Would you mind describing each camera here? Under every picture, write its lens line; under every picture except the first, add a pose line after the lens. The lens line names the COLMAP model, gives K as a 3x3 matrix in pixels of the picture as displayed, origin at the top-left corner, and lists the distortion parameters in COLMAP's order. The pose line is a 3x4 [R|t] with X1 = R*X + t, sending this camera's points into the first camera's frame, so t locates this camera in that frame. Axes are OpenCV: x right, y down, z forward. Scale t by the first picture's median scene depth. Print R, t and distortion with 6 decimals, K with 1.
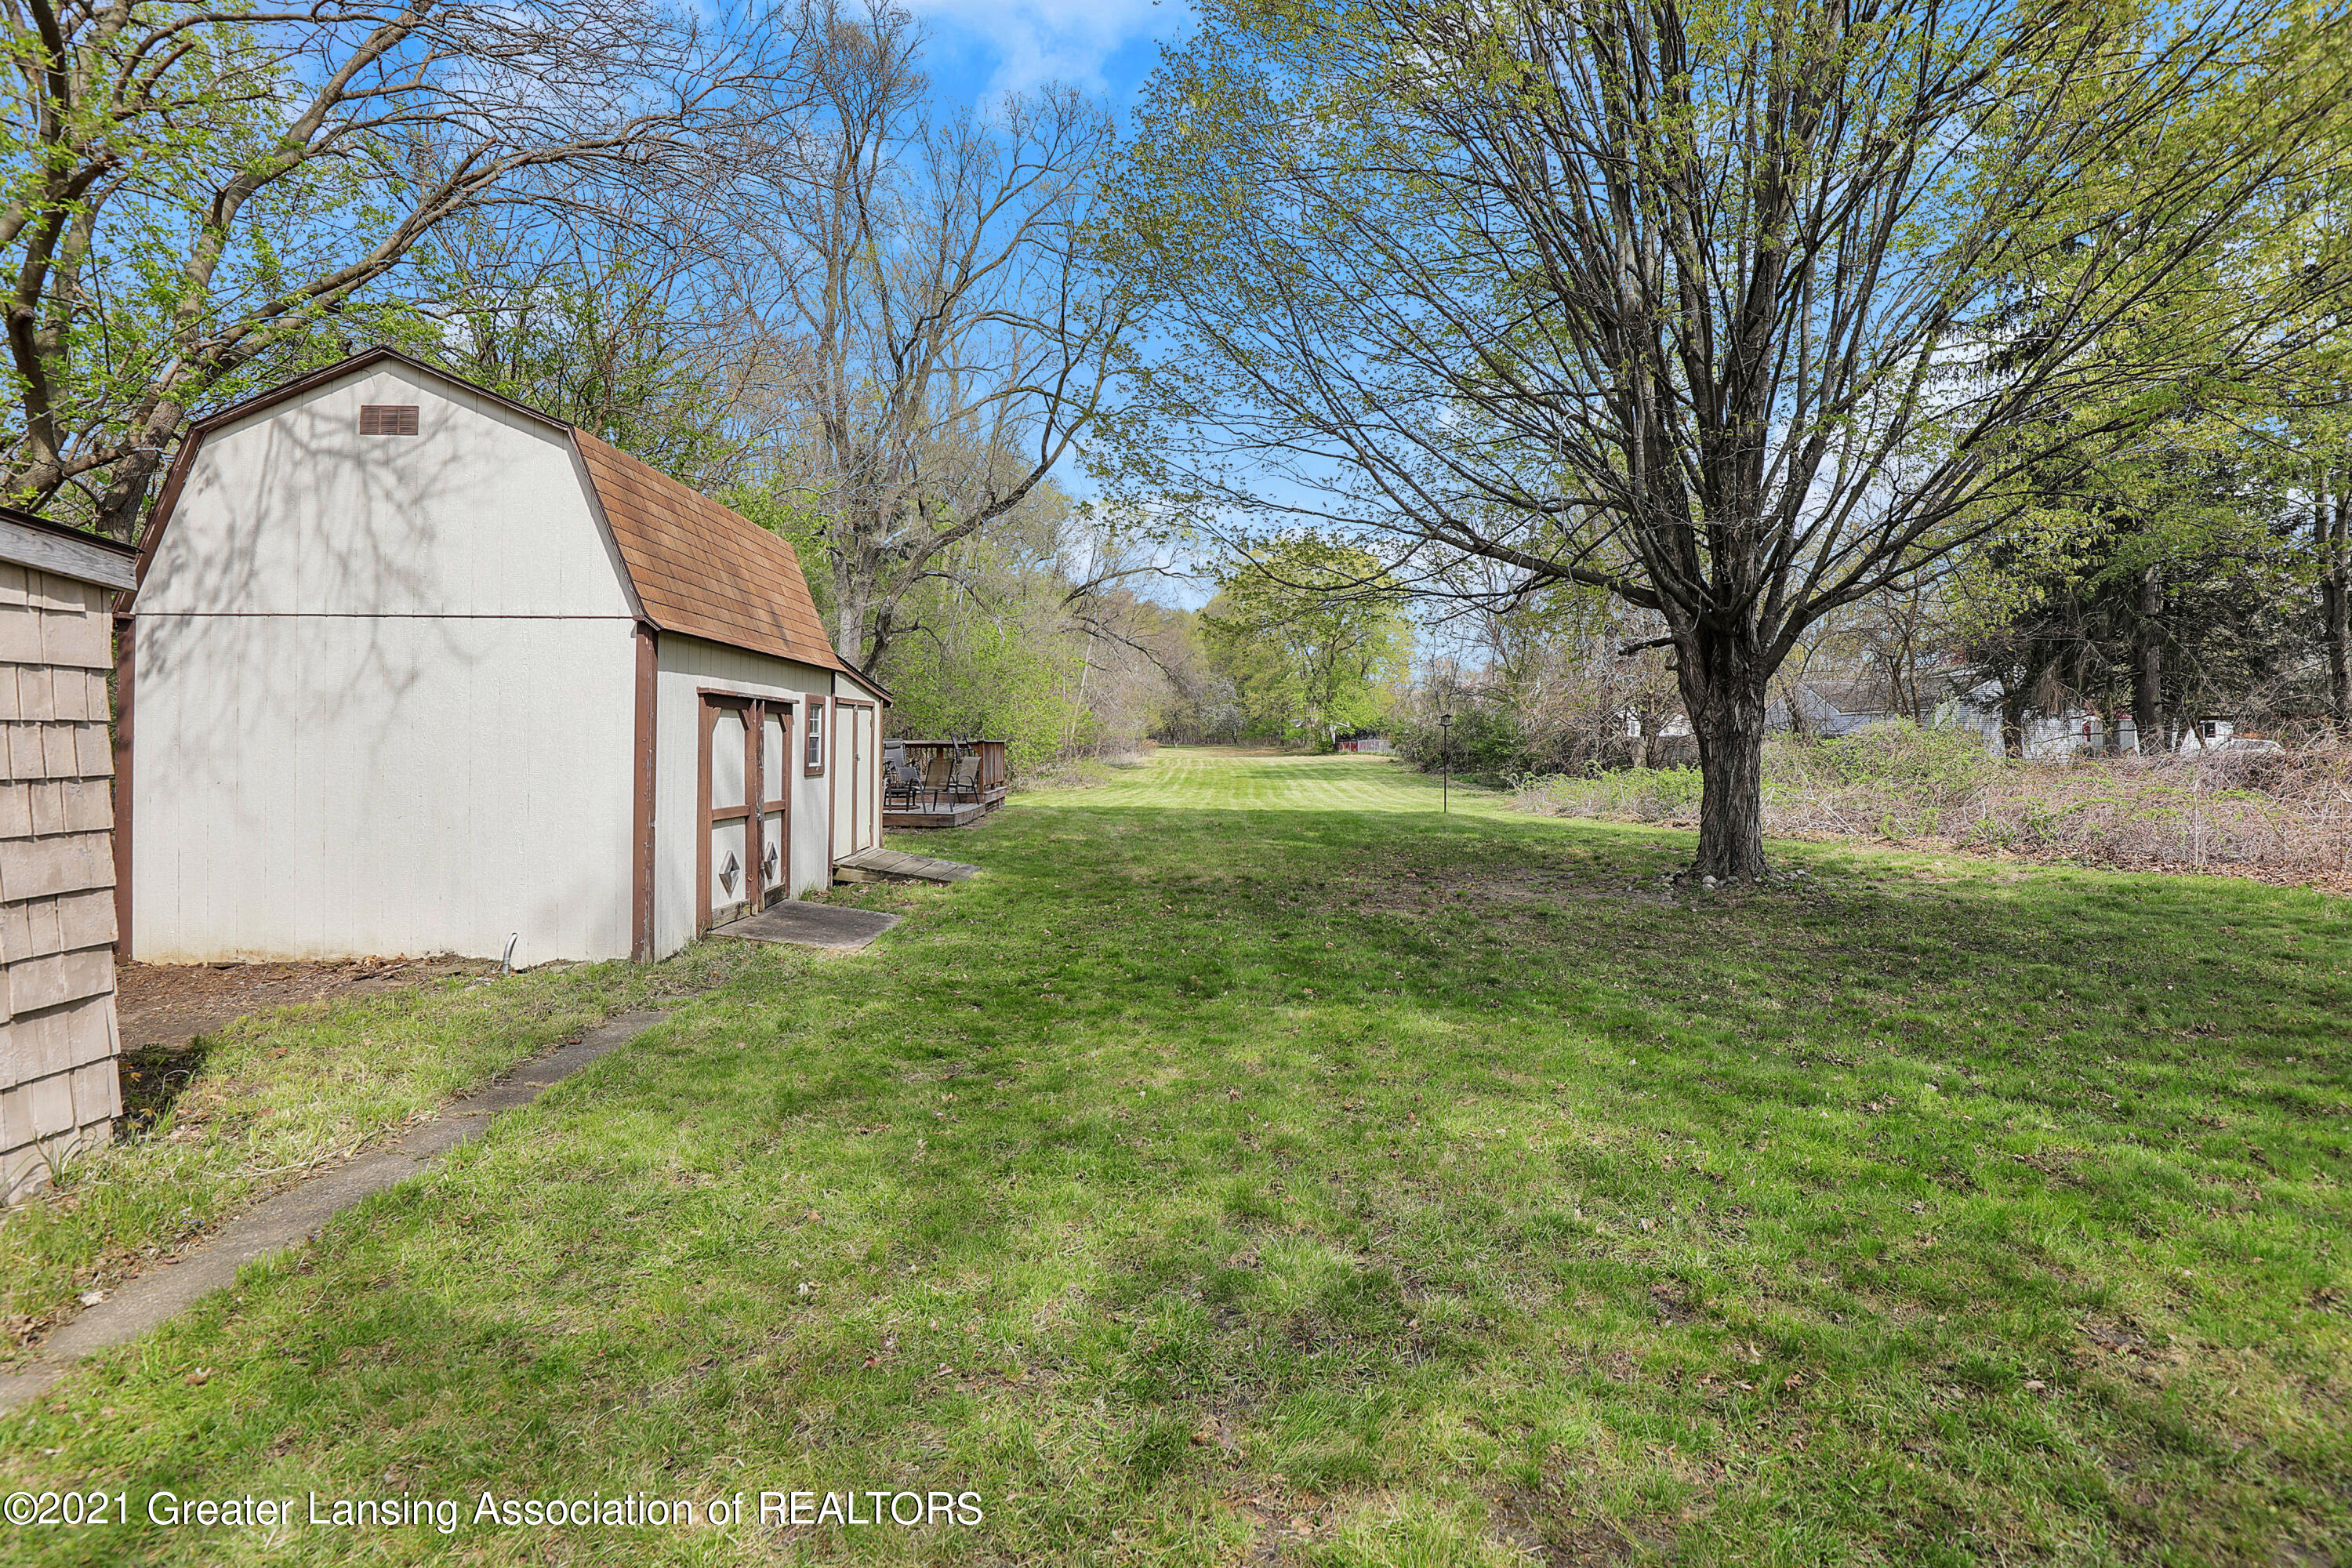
lens RADIAL K [[1093.1, 0, 1180.3], [0, 1093.1, 763.5], [0, 0, 1]] dist [-0.030564, 0.002043]
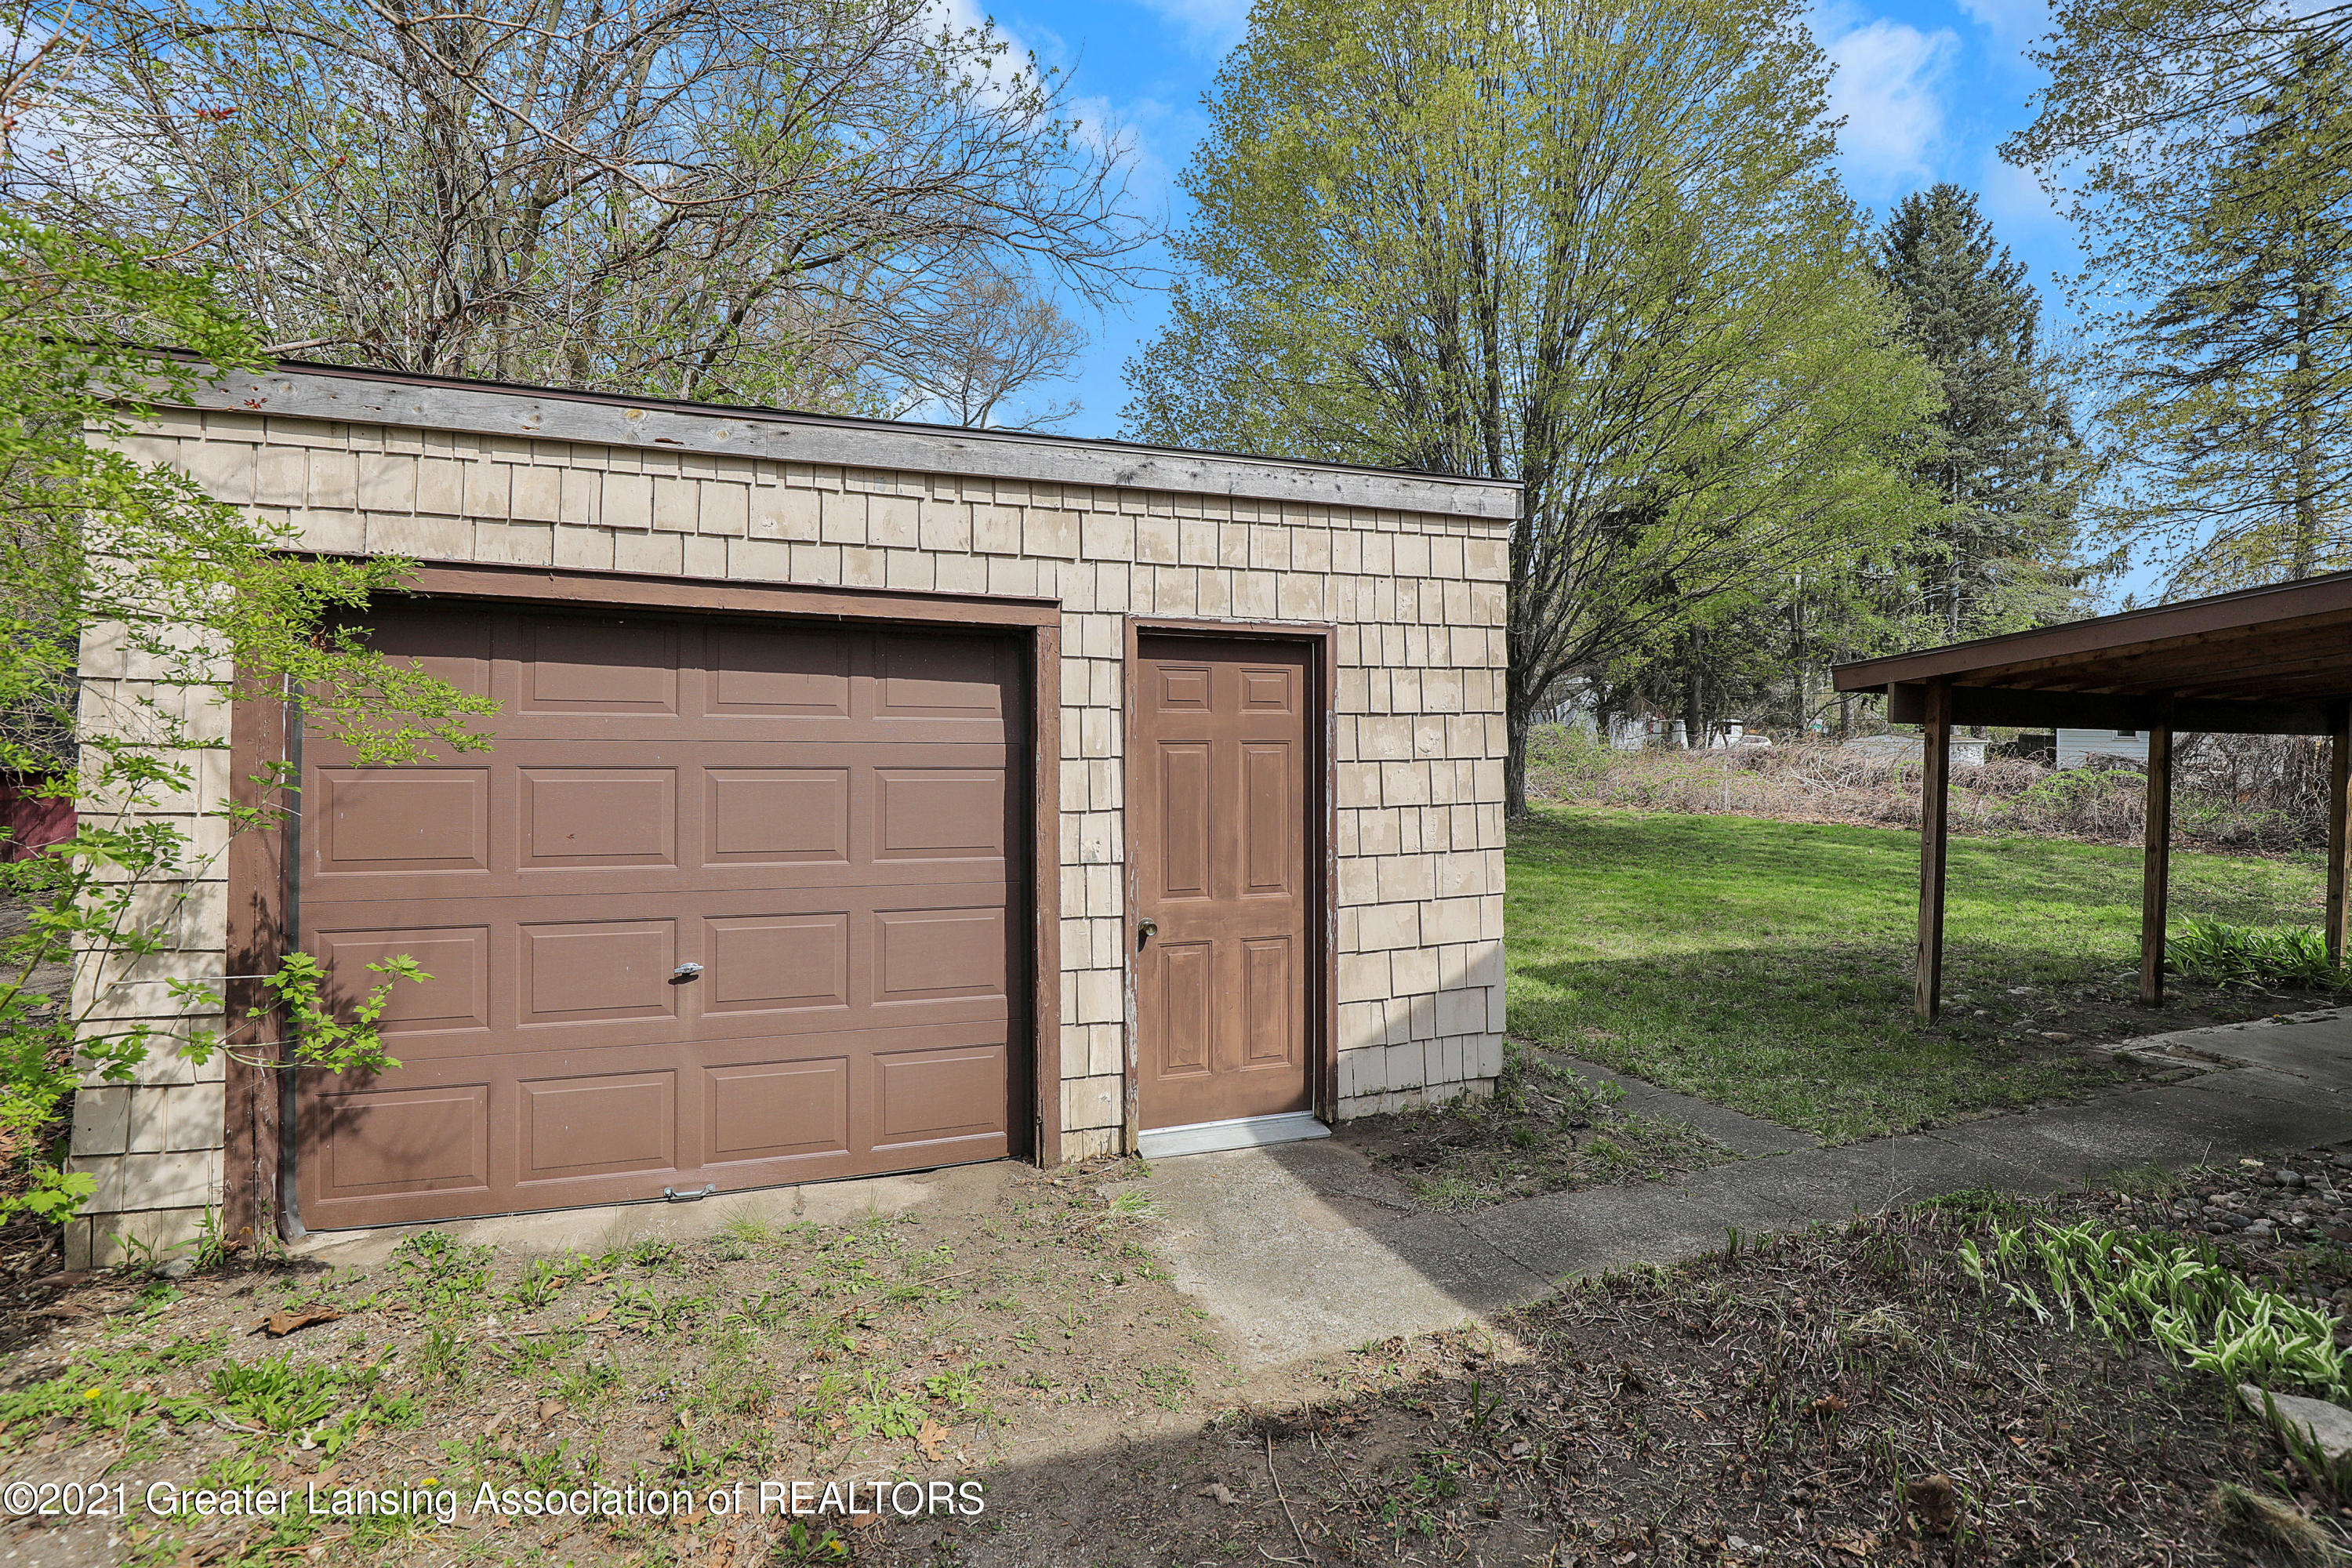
lens RADIAL K [[1093.1, 0, 1169.1], [0, 1093.1, 775.9], [0, 0, 1]] dist [-0.030564, 0.002043]
pose [[0.956796, 0.000608, 0.290758, -0.195856], [-0.008289, 0.999648, 0.025186, -0.001538], [-0.290641, -0.026508, 0.956465, -0.196068]]
